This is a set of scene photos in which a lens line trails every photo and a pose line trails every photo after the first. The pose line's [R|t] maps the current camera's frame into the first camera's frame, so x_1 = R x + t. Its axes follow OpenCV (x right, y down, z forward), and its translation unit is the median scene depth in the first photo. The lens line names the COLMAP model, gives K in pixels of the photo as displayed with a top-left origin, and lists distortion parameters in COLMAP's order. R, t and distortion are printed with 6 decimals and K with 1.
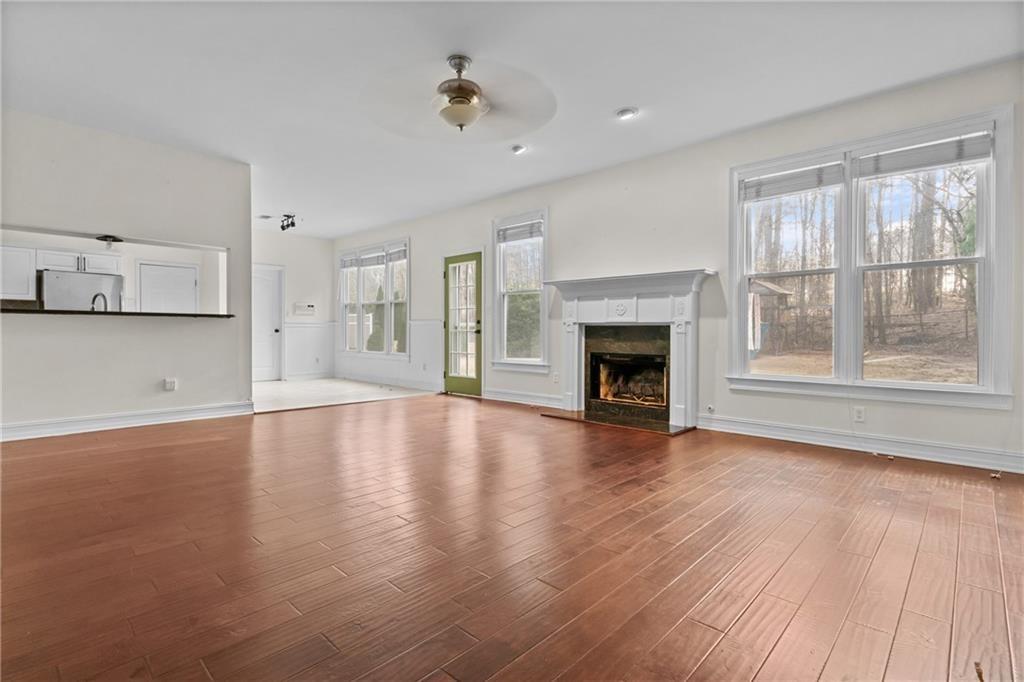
lens RADIAL K [[488.3, 0, 510.1], [0, 488.3, 335.6], [0, 0, 1]] dist [0.002394, -0.000507]
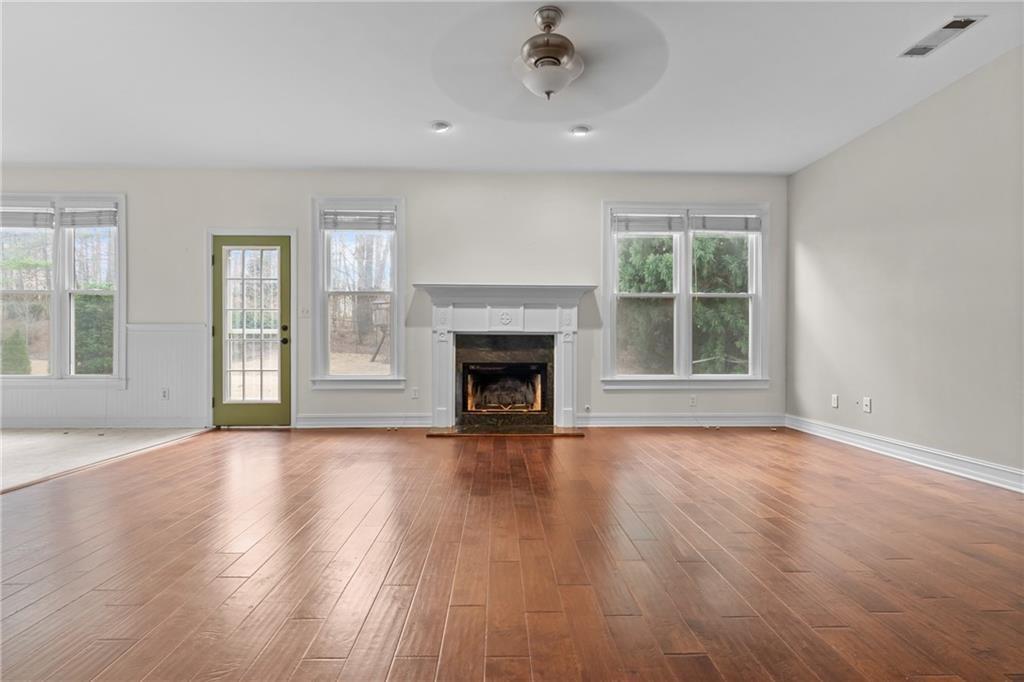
lens RADIAL K [[488.3, 0, 510.5], [0, 488.3, 347.2], [0, 0, 1]] dist [0.002394, -0.000507]
pose [[0.703983, -0.006051, 0.710191, -0.435350], [0.006348, 0.999977, 0.002228, 0.002515], [-0.710188, 0.002940, 0.704006, 0.268246]]
